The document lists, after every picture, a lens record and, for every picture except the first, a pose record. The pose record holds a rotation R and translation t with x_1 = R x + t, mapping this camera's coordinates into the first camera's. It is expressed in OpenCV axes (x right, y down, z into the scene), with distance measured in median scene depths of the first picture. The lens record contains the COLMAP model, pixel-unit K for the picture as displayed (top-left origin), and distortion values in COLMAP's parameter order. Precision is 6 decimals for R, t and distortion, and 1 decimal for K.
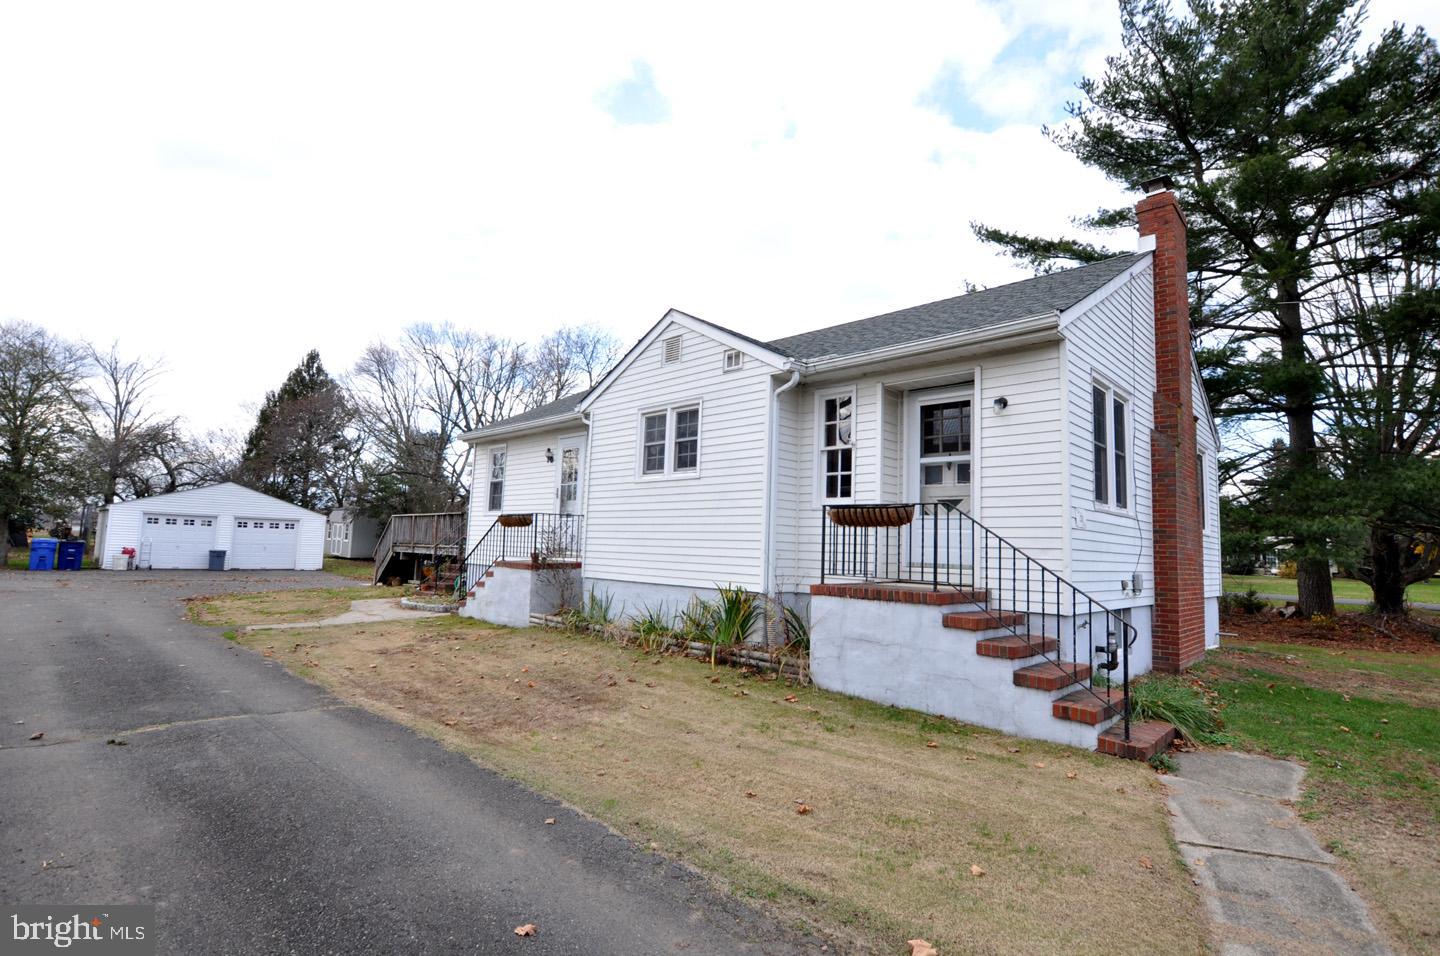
lens RADIAL K [[688.0, 0, 720.0], [0, 688.0, 478.0], [0, 0, 1]] dist [-0.021600, 0.000744]
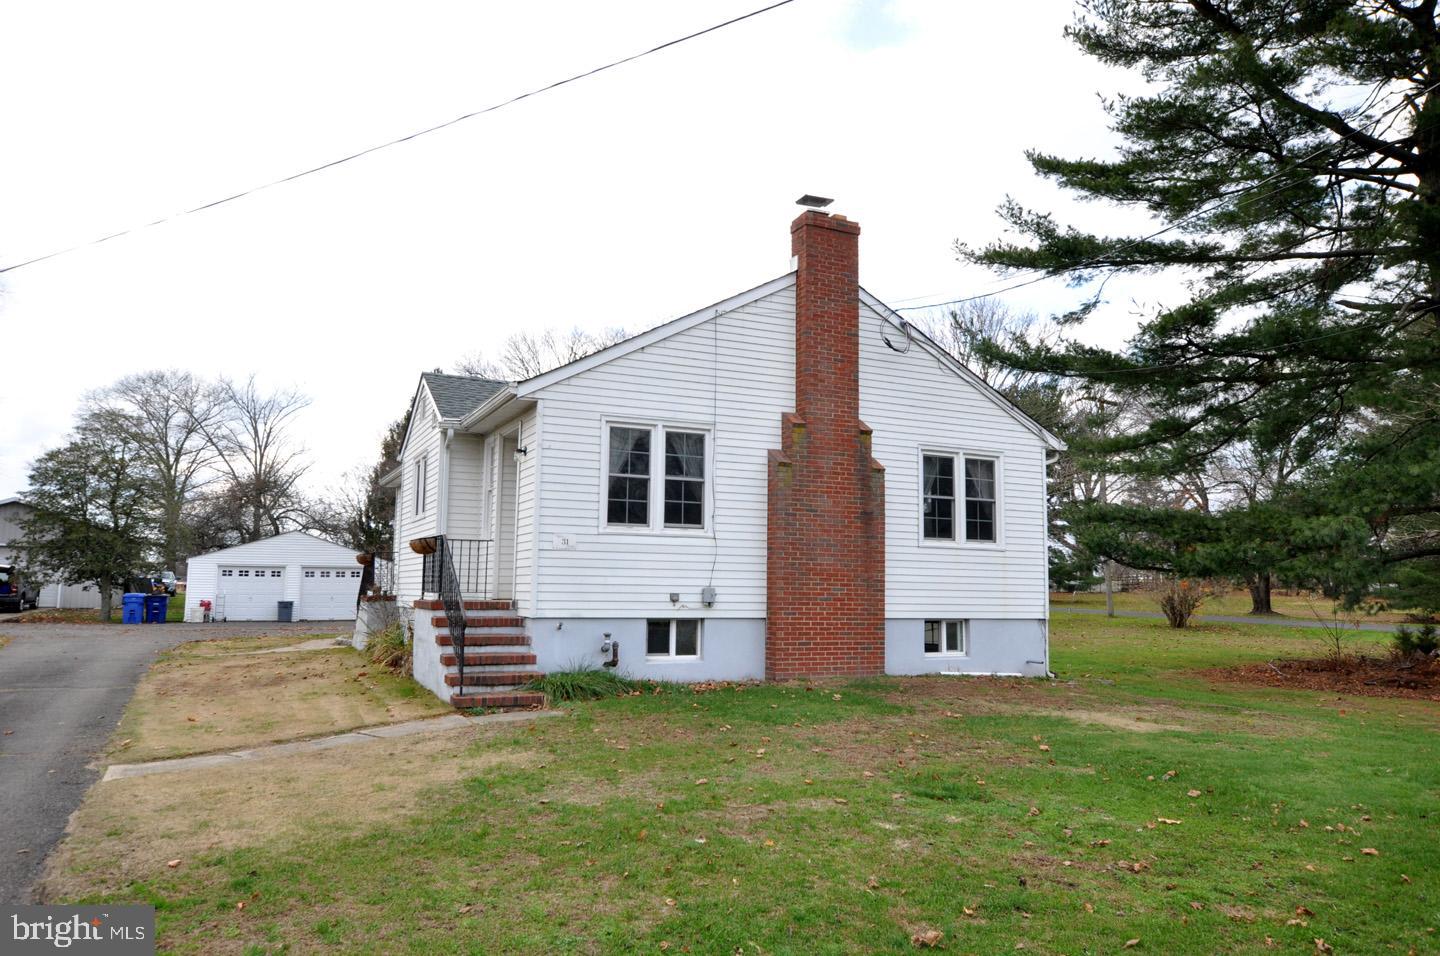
lens RADIAL K [[1011.2, 0, 721.2], [0, 1011.2, 478.3], [0, 0, 1]] dist [0.007963, 0.003072]
pose [[0.938907, -0.061538, -0.338626, 0.401764], [0.056454, 0.998096, -0.024851, 0.001767], [0.339510, 0.004216, 0.940593, -0.179747]]
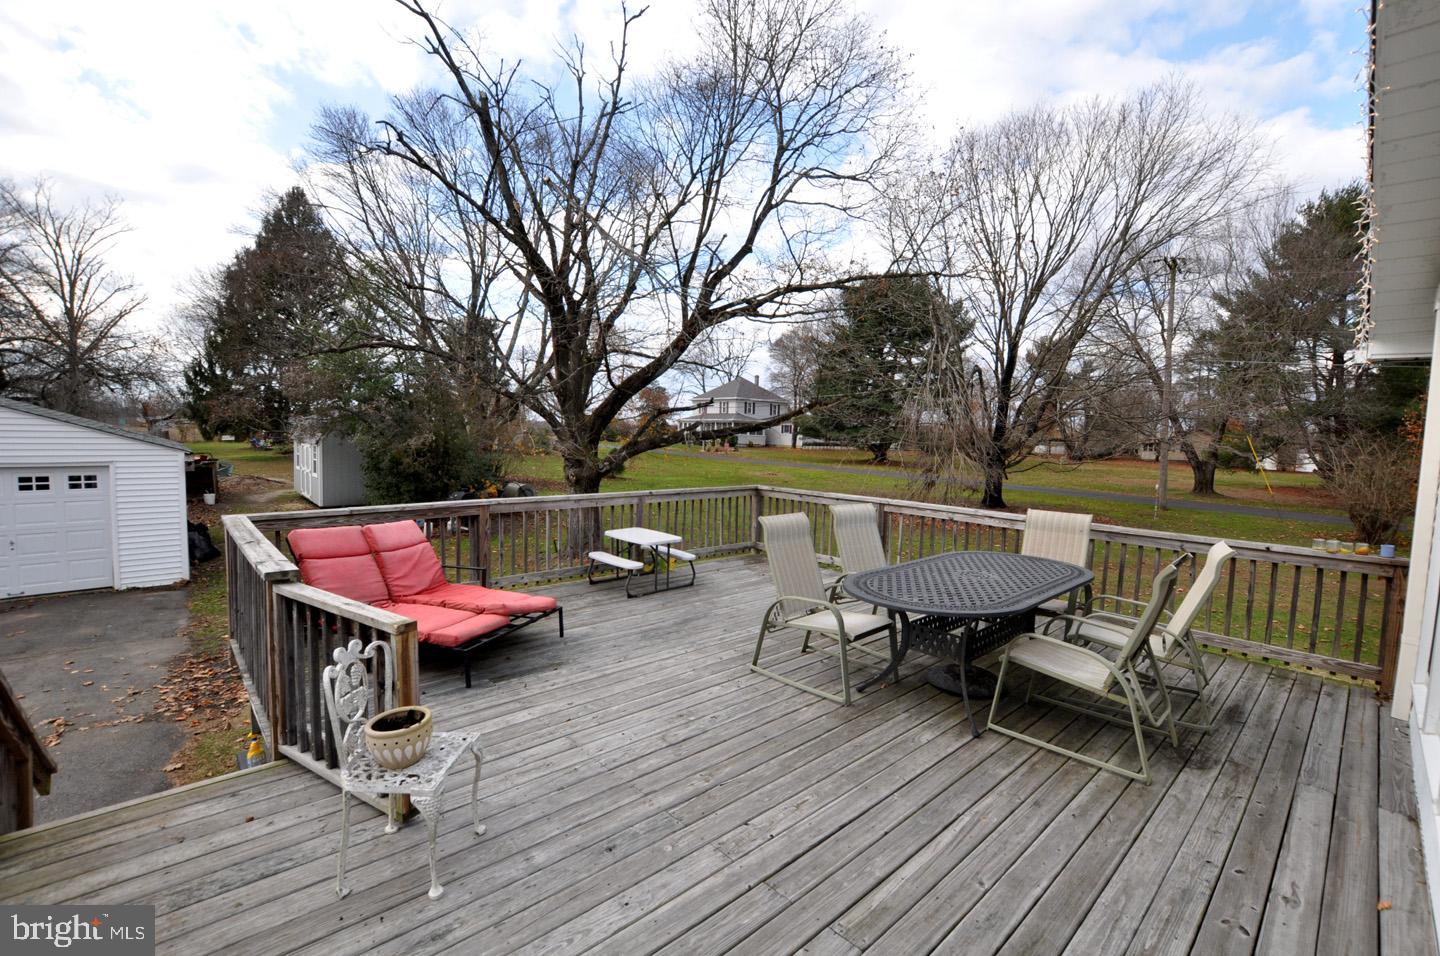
lens RADIAL K [[632.1, 0, 722.0], [0, 632.1, 481.3], [0, 0, 1]] dist [-0.030094, 0.005026]
pose [[0.998949, -0.001554, -0.045812, -0.306043], [0.009660, 0.984118, 0.177255, 0.013723], [0.044809, -0.177511, 0.983098, 0.825229]]
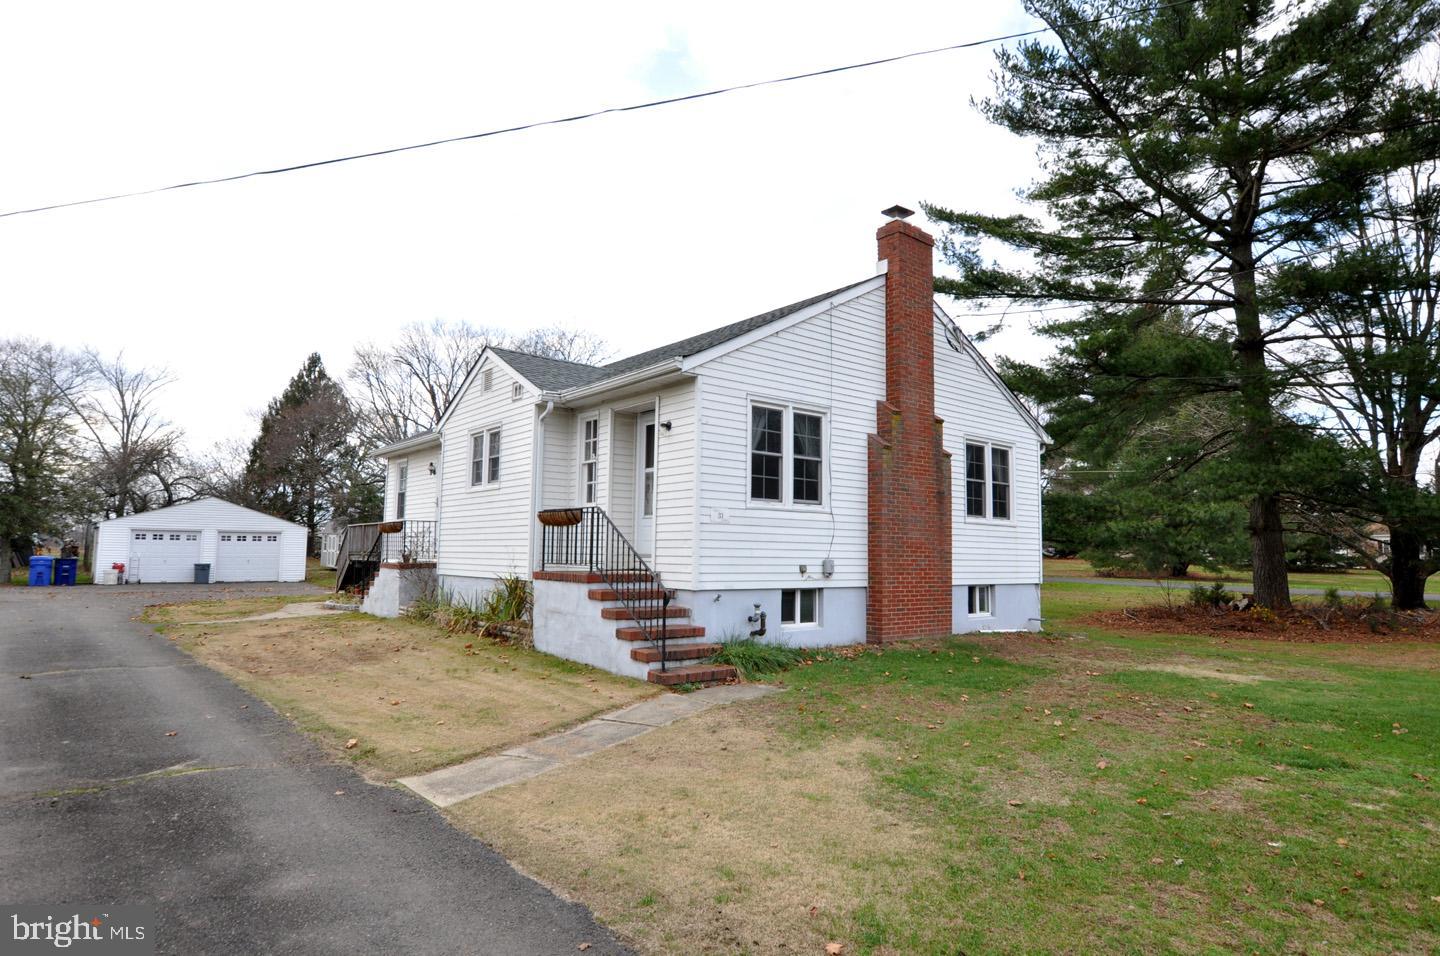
lens RADIAL K [[806.7, 0, 720.0], [0, 806.7, 478.0], [0, 0, 1]] dist [-0.006232, -0.001629]
pose [[0.993906, -0.031750, -0.105562, 0.193693], [0.032558, 0.999452, 0.005936, -0.005595], [0.105315, -0.009336, 0.994395, -0.140905]]
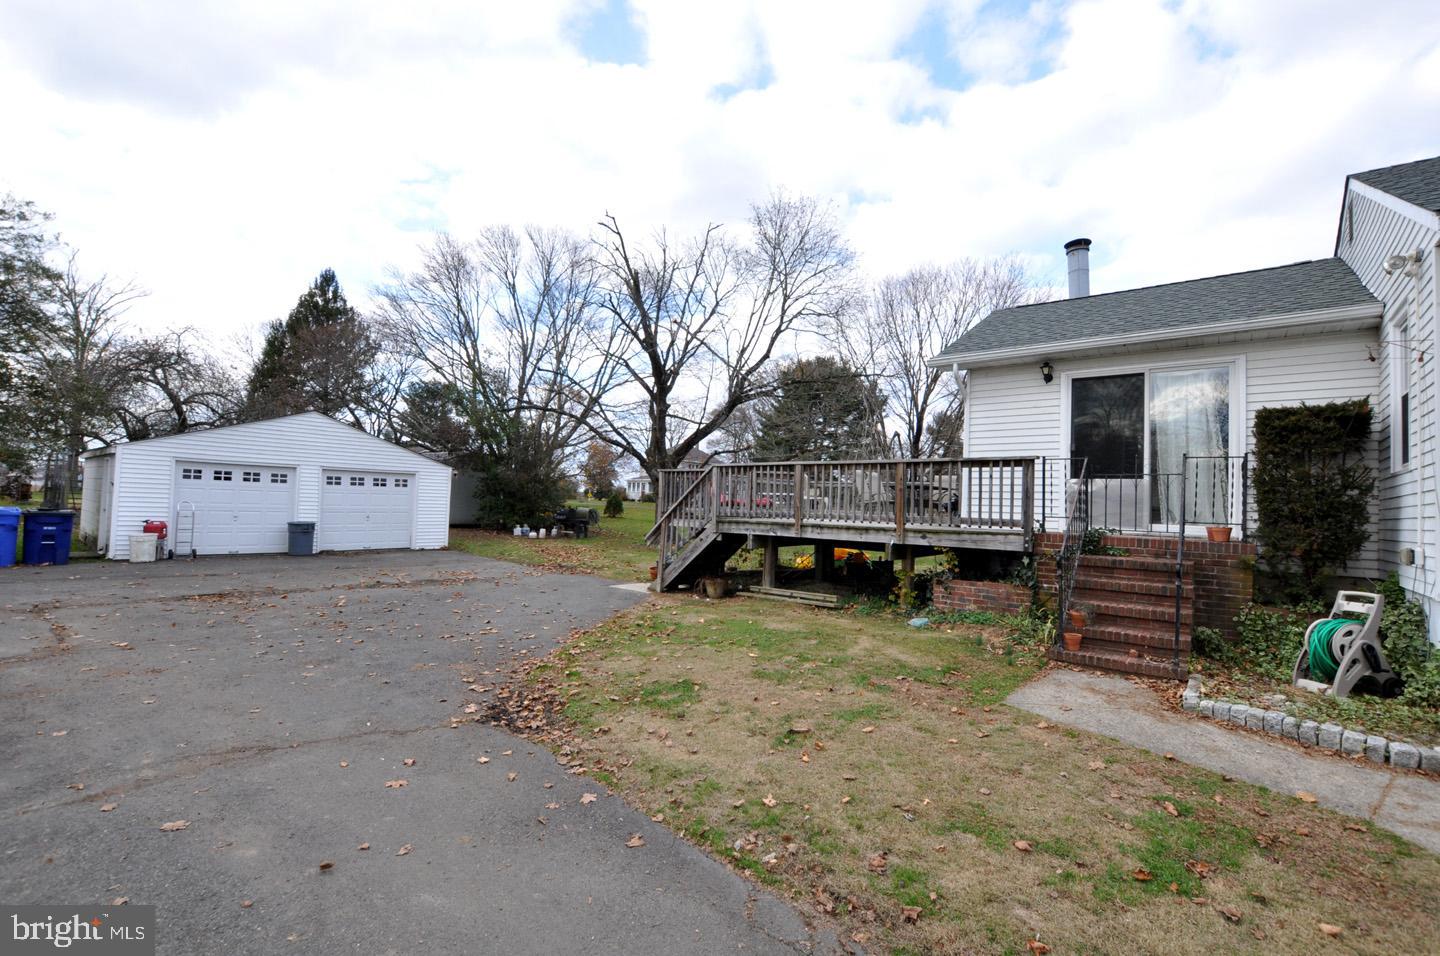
lens RADIAL K [[632.1, 0, 722.0], [0, 632.1, 481.3], [0, 0, 1]] dist [-0.030094, 0.005026]
pose [[0.996111, 0.003893, 0.088019, -0.465545], [-0.010072, 0.997505, 0.069871, 0.029740], [-0.087527, -0.070486, 0.993665, 0.464665]]
